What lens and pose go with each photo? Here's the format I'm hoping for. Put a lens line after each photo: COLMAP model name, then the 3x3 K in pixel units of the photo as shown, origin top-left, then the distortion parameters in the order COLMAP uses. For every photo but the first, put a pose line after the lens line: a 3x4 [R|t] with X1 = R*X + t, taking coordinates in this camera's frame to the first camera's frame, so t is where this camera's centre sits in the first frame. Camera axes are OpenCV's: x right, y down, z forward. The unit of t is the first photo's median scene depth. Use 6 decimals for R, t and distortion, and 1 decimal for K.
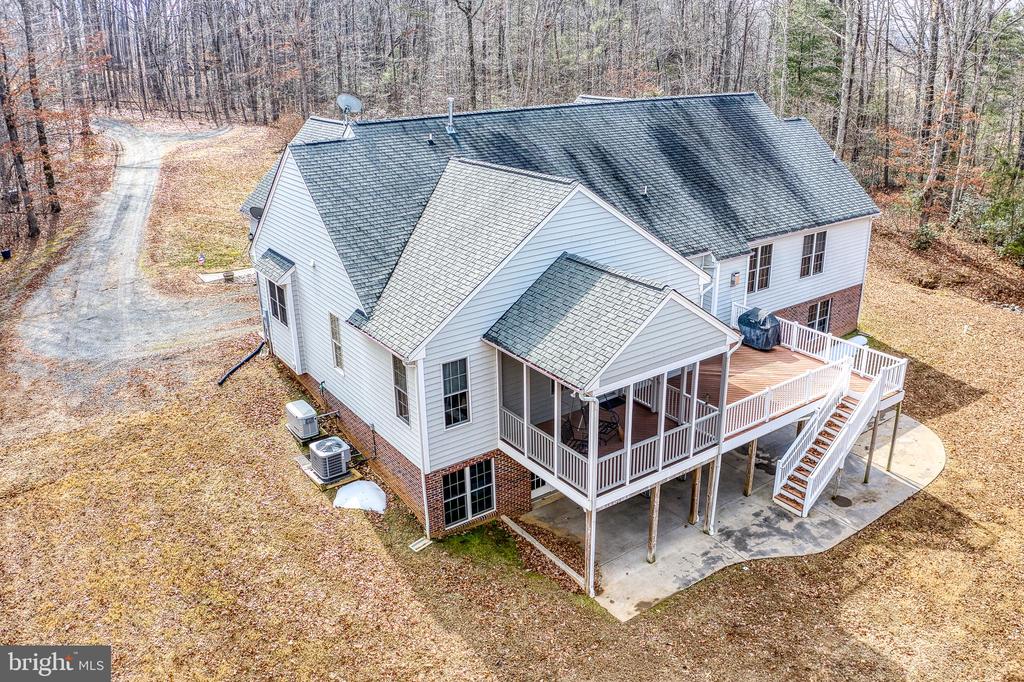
lens RADIAL K [[799.6, 0, 512.0], [0, 799.6, 341.0], [0, 0, 1]] dist [-0.137910, -0.005636]
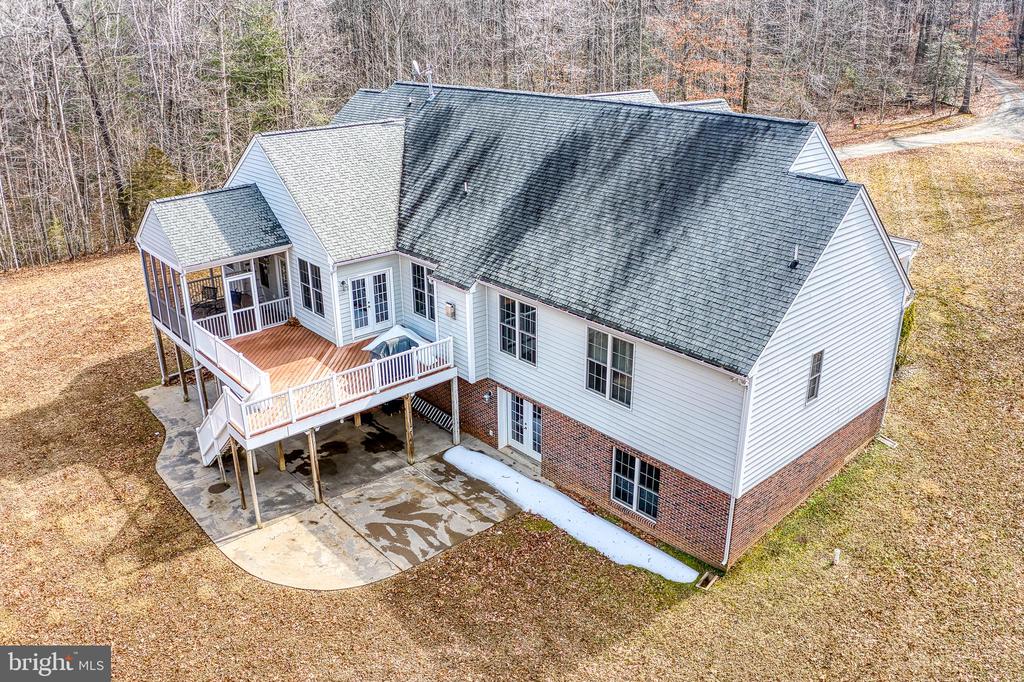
lens RADIAL K [[799.6, 0, 512.0], [0, 799.6, 341.0], [0, 0, 1]] dist [-0.137910, -0.005636]
pose [[0.112201, 0.393184, -0.912588, 1.031571], [-0.356900, 0.873052, 0.332270, -0.340111], [0.927380, 0.288421, 0.238285, 0.824938]]
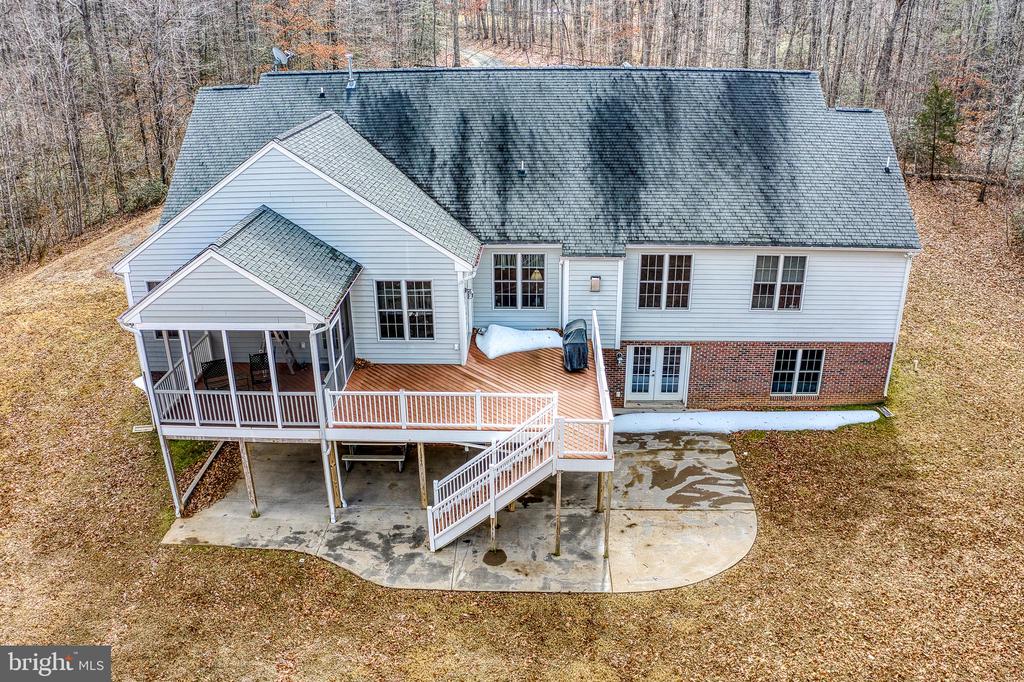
lens RADIAL K [[799.6, 0, 512.0], [0, 799.6, 341.0], [0, 0, 1]] dist [-0.137910, -0.005636]
pose [[0.798085, 0.248367, -0.548976, 0.659831], [-0.224180, 0.968082, 0.112072, -0.089891], [0.559289, 0.033627, 0.828291, 0.237297]]
